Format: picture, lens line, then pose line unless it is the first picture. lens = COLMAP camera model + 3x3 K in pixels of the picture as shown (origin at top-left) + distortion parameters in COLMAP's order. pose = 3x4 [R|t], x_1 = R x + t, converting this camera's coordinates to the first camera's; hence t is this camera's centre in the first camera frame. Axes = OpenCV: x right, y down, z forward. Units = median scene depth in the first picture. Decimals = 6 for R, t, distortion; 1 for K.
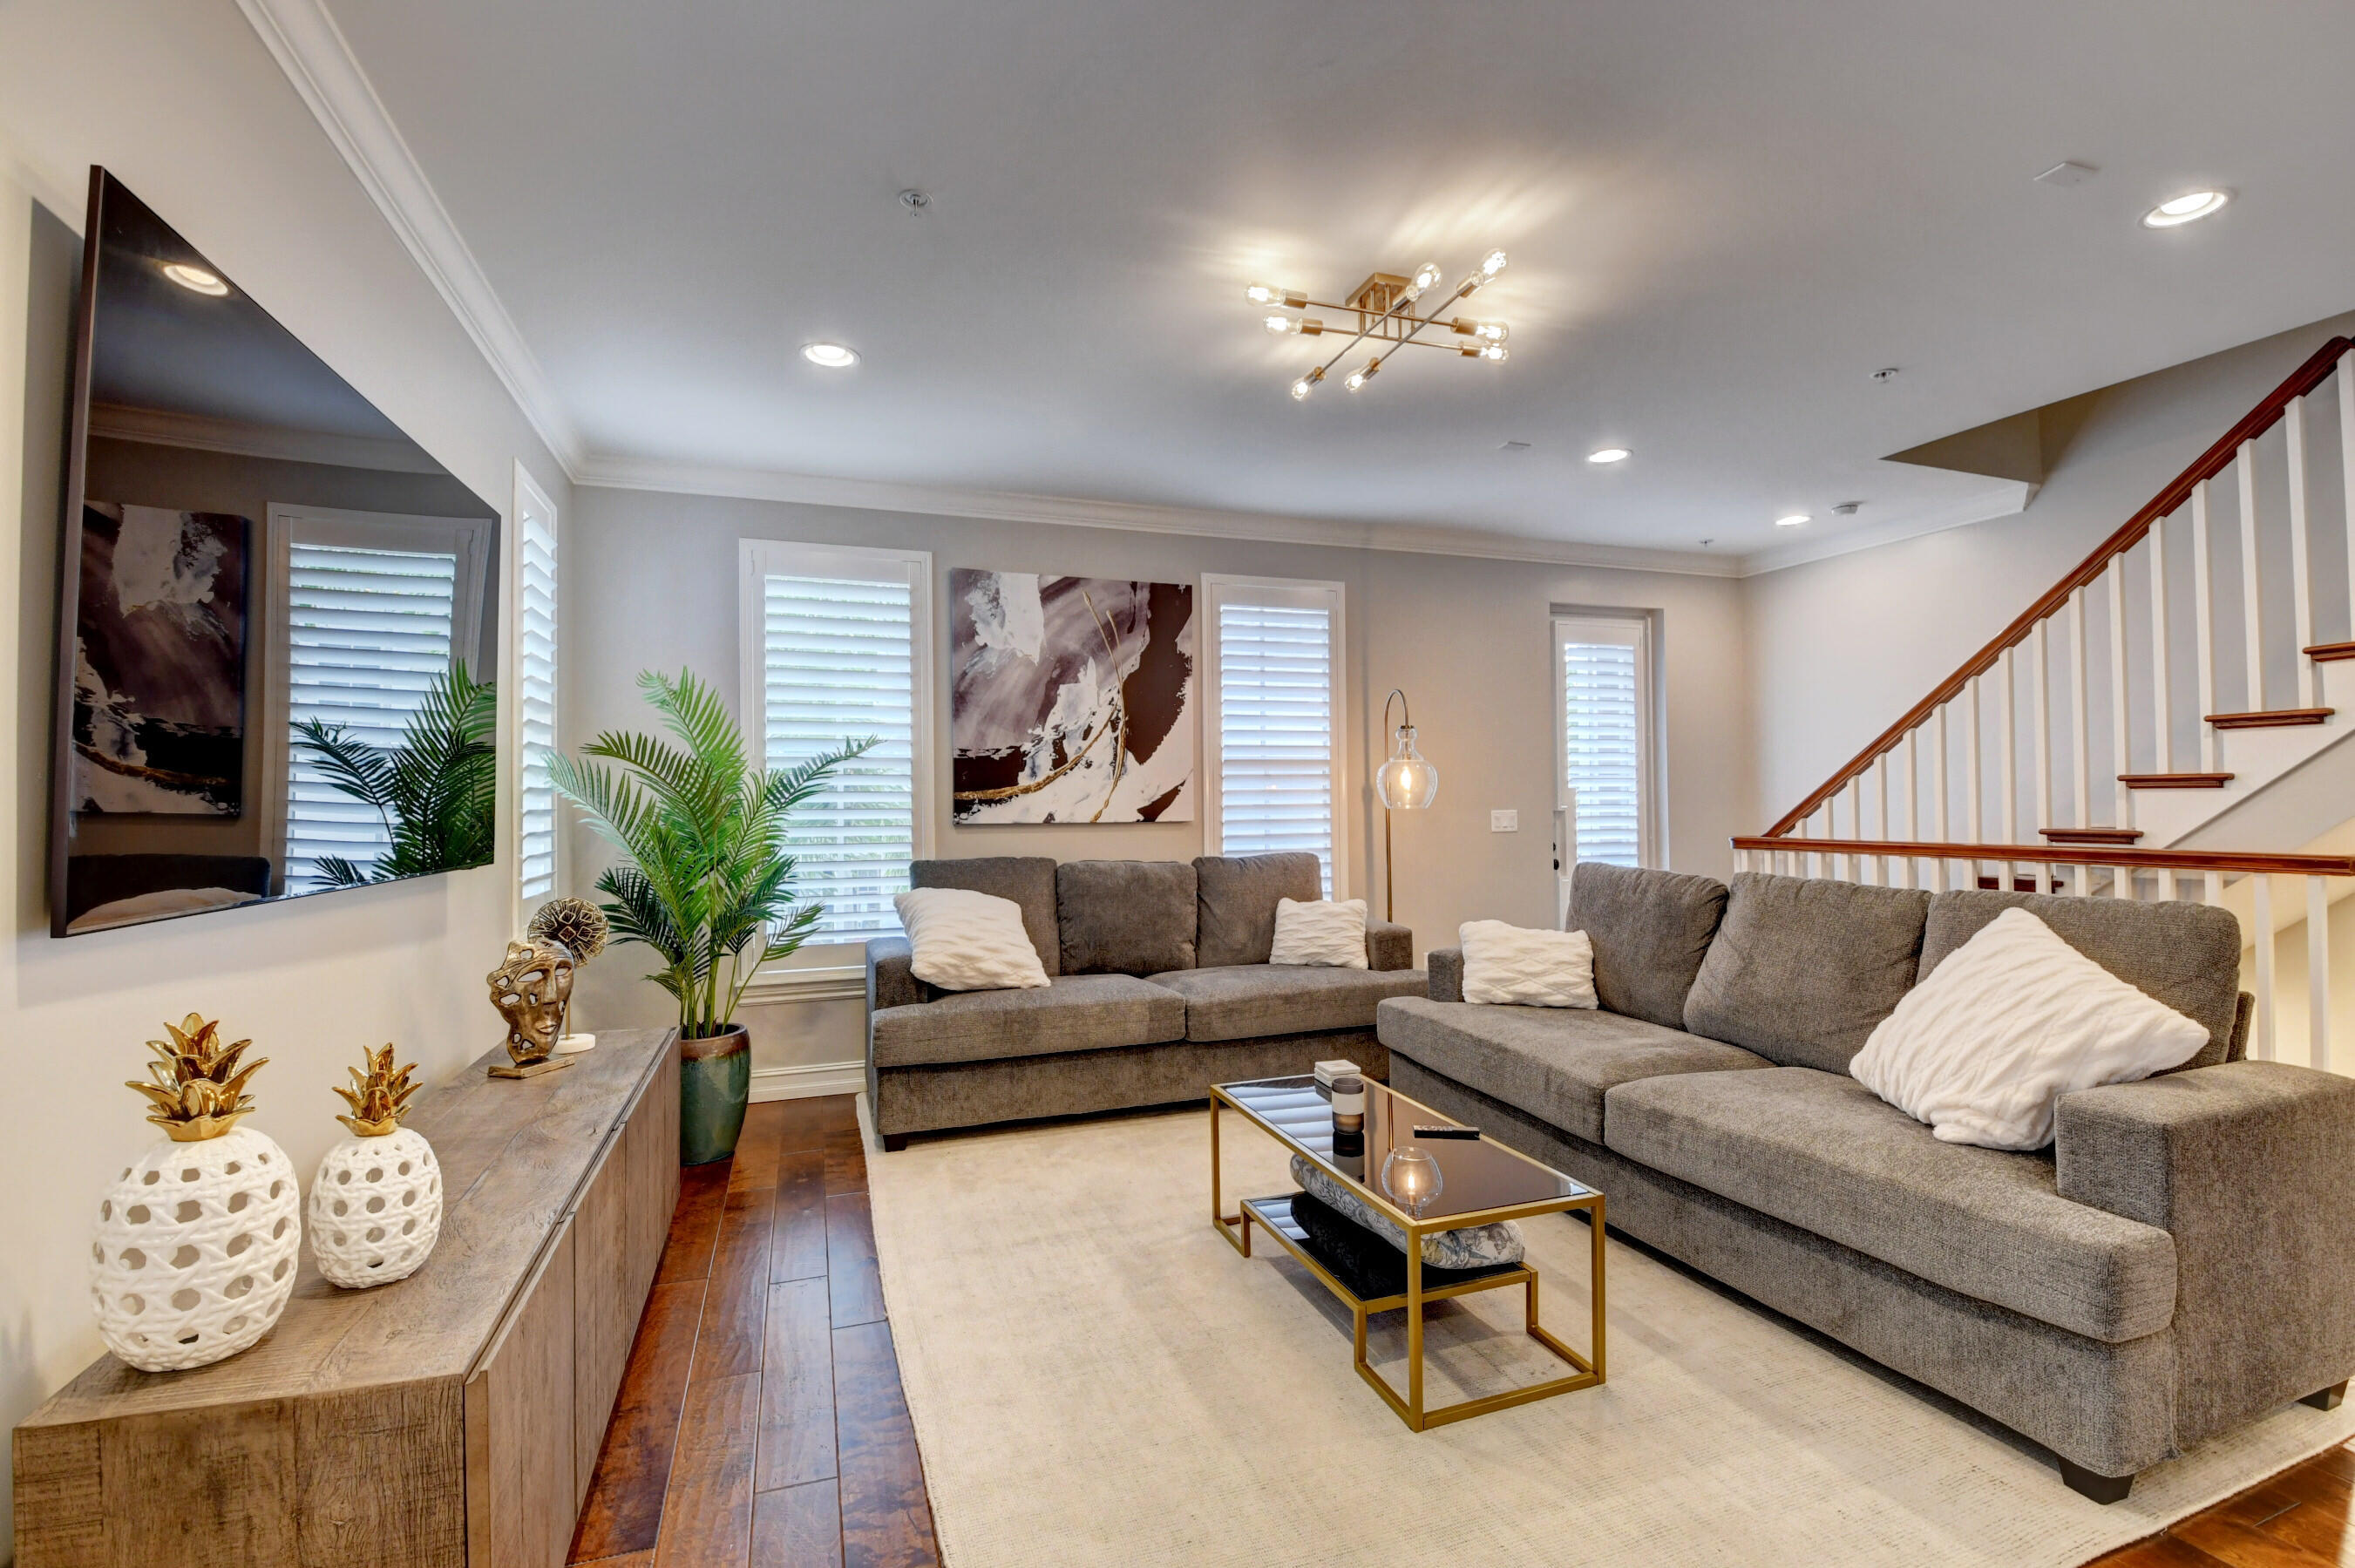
lens RADIAL K [[1034.5, 0, 1177.3], [0, 1034.5, 787.6], [0, 0, 1]] dist [0.003180, -0.022768]
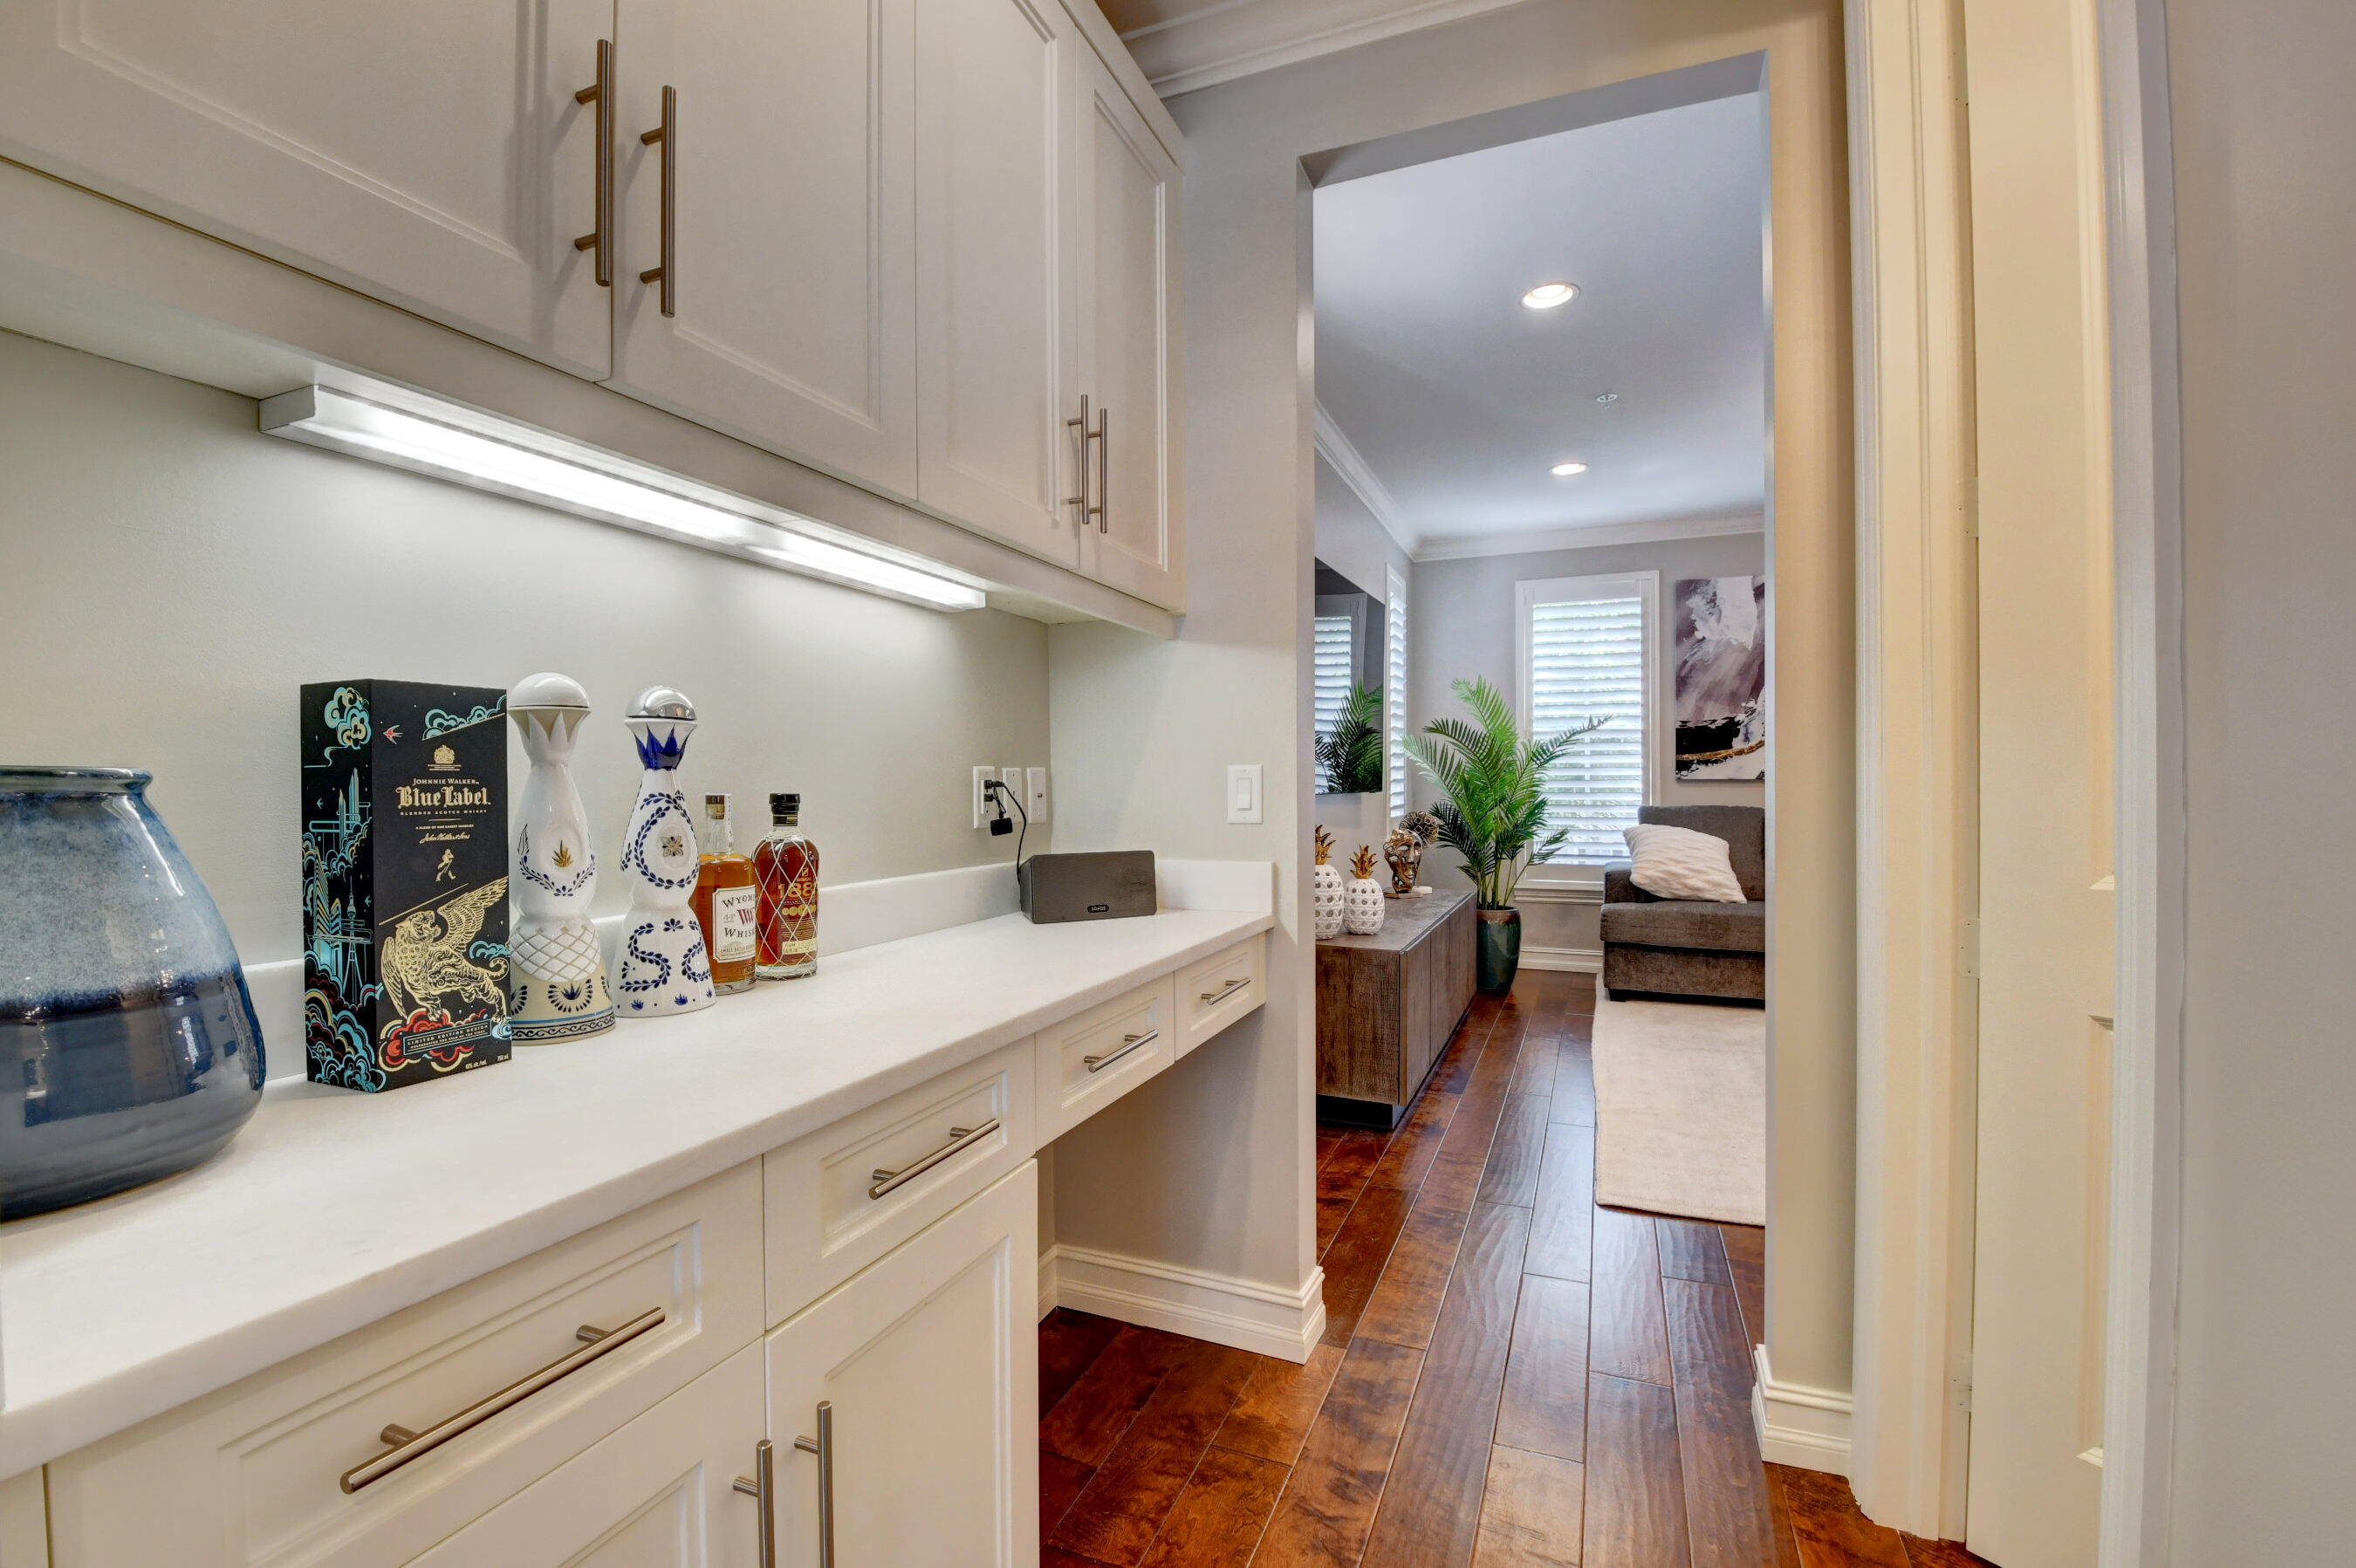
lens RADIAL K [[1034.9, 0, 1177.8], [0, 1034.9, 787.6], [0, 0, 1]] dist [0.003180, -0.022768]
pose [[0.741985, 0.008150, -0.670367, 0.227592], [0.007634, 0.999759, 0.020604, 0.017192], [0.670373, -0.020406, 0.741744, -0.454766]]
